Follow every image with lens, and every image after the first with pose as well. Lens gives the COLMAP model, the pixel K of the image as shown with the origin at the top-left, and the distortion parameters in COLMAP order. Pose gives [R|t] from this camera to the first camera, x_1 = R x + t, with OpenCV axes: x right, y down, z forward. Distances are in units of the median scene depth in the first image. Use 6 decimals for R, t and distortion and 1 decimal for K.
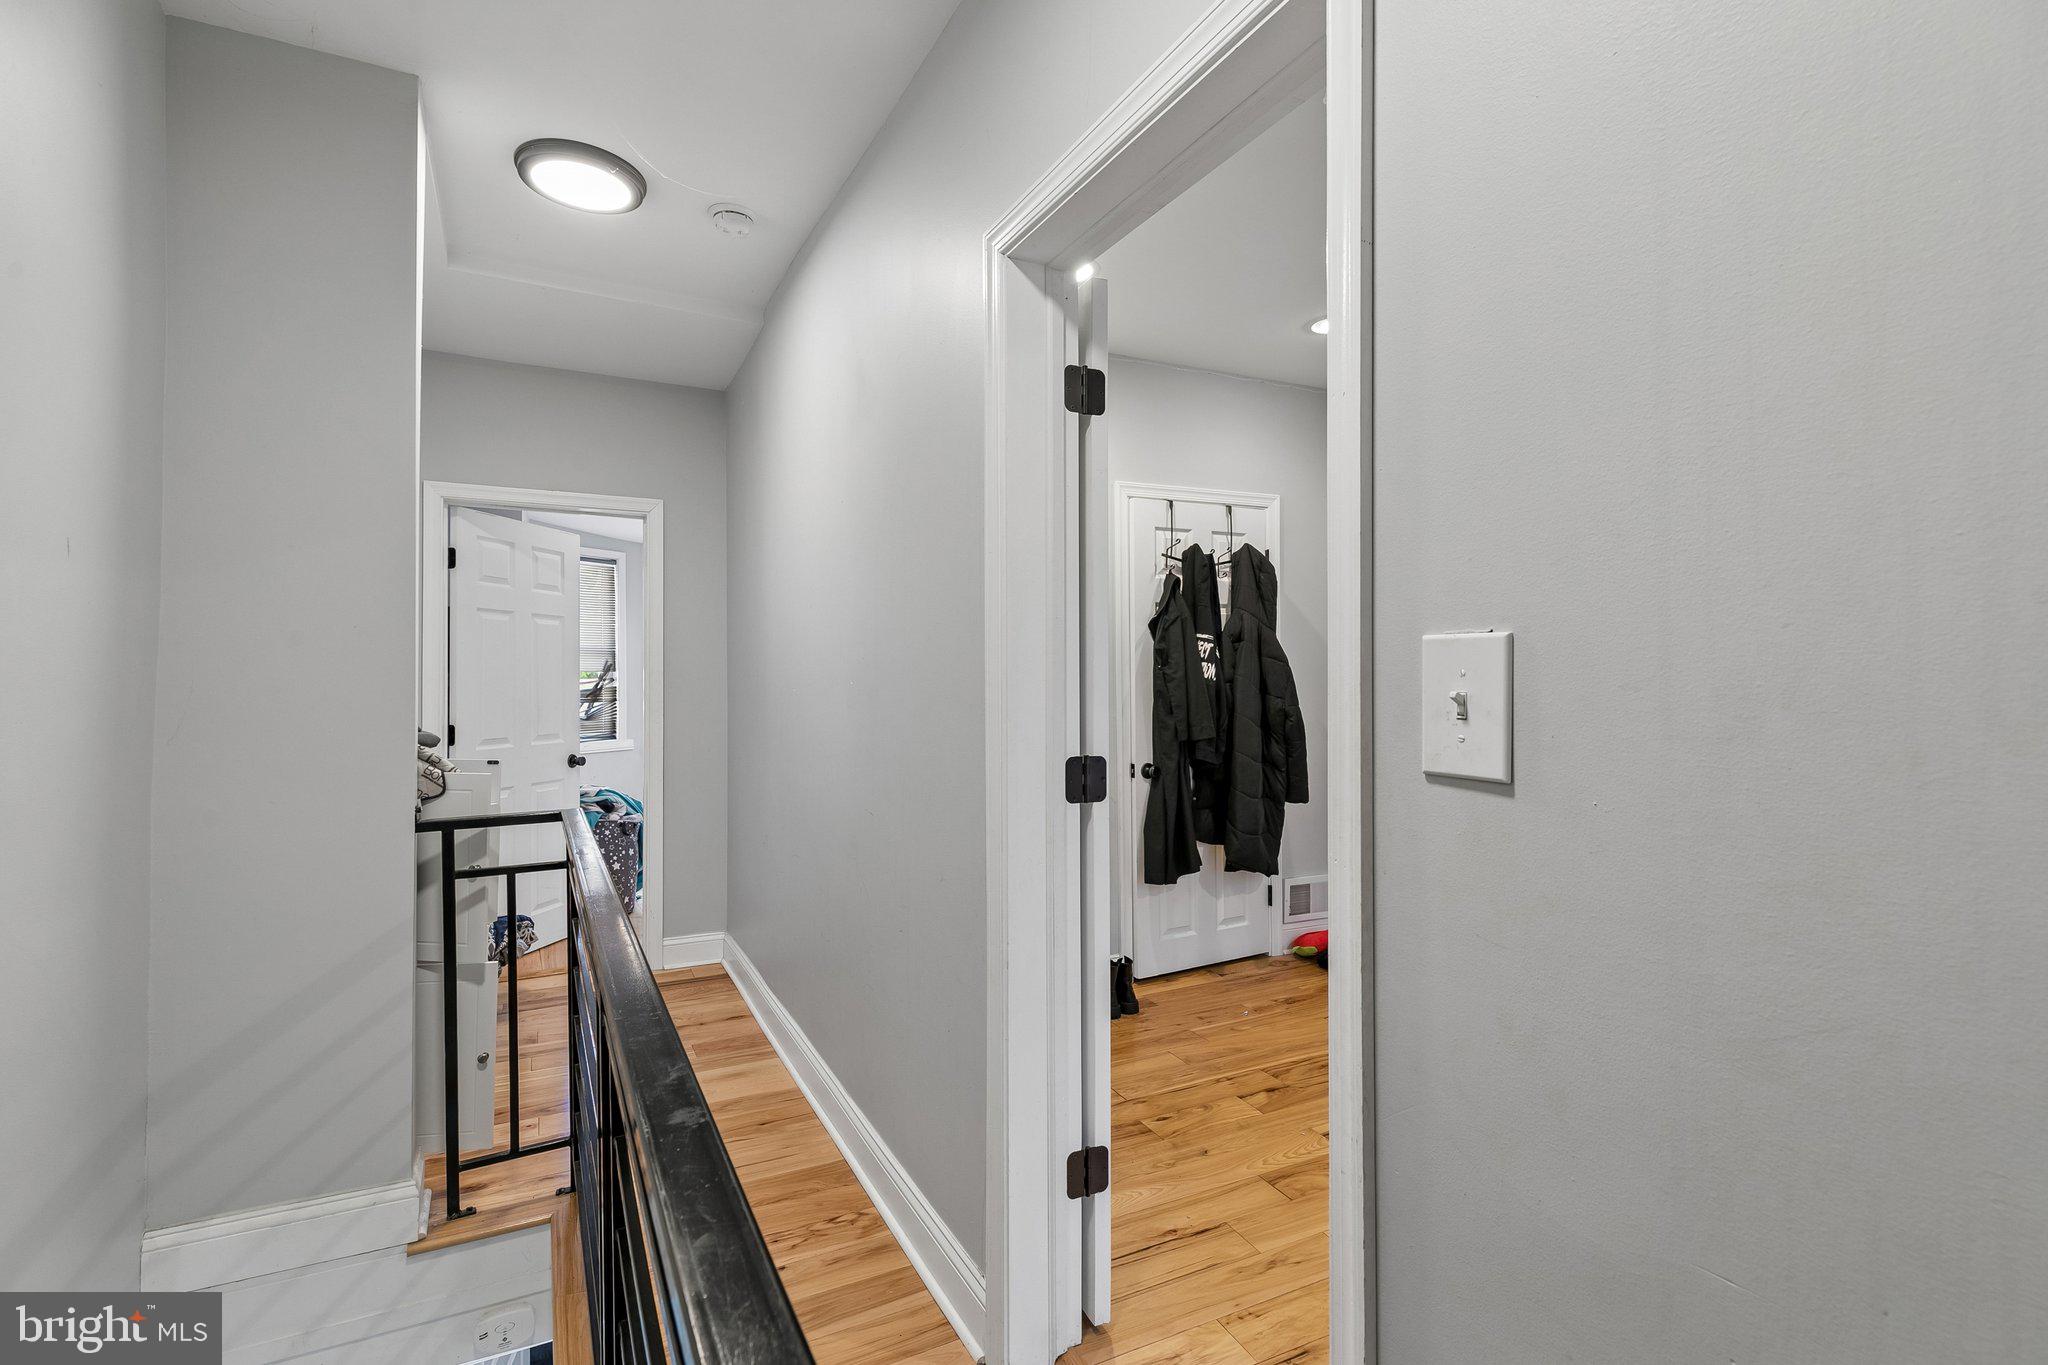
lens RADIAL K [[949.5, 0, 1024.3], [0, 949.5, 675.3], [0, 0, 1]] dist [0.011448, -0.001746]
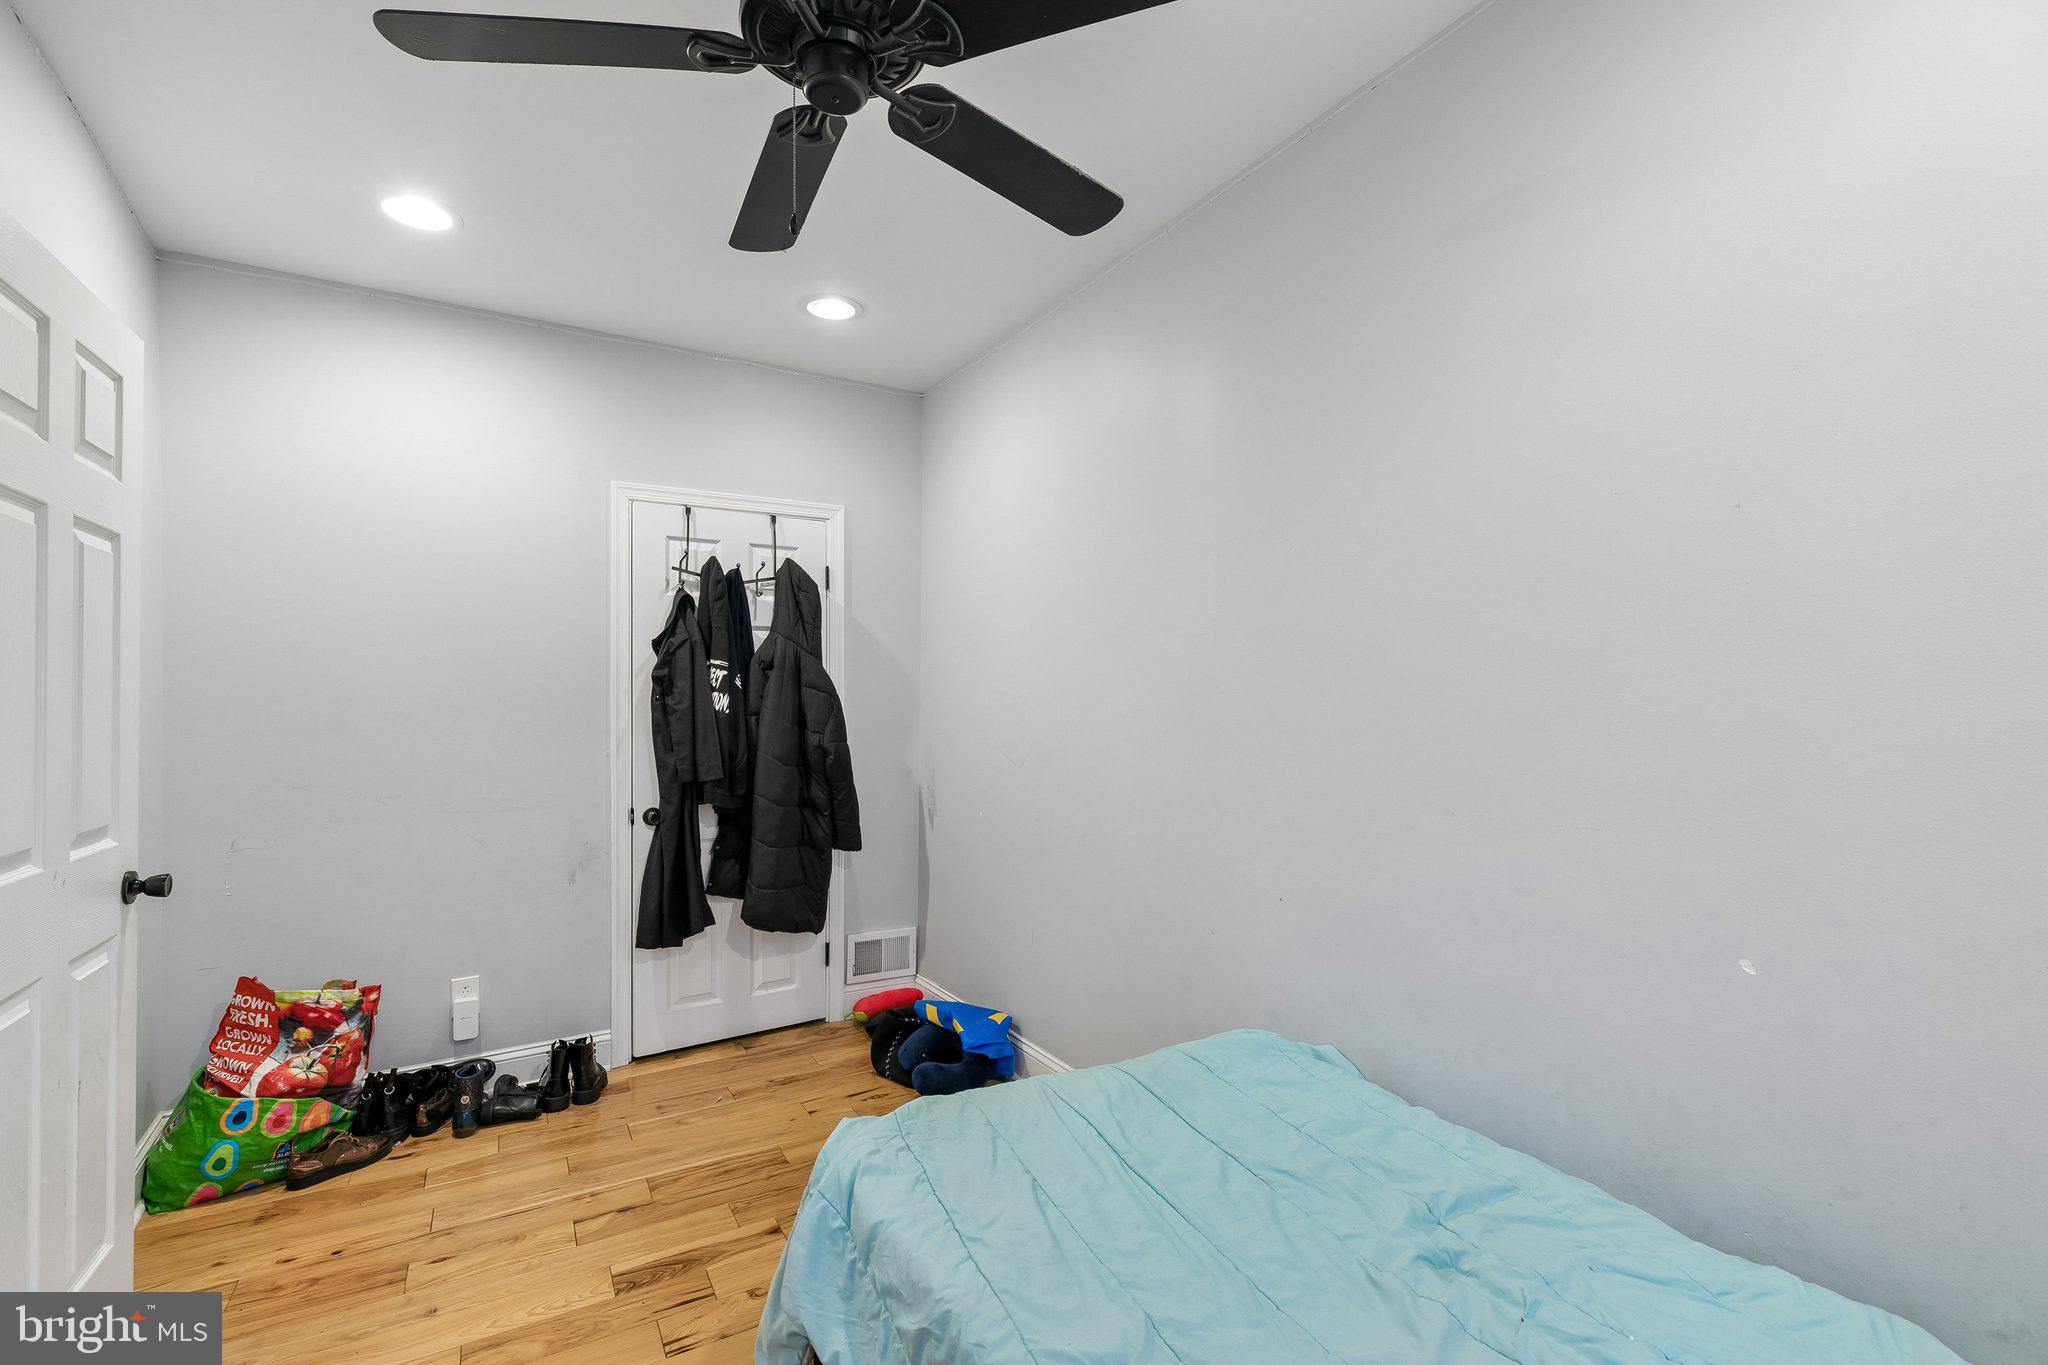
lens RADIAL K [[949.5, 0, 1027.9], [0, 949.5, 698.7], [0, 0, 1]] dist [0.011448, -0.001746]
pose [[0.994866, 0.009373, 0.100766, 0.378482], [-0.009015, 0.999951, -0.004005, -0.006505], [-0.100798, 0.003076, 0.994902, 0.099473]]
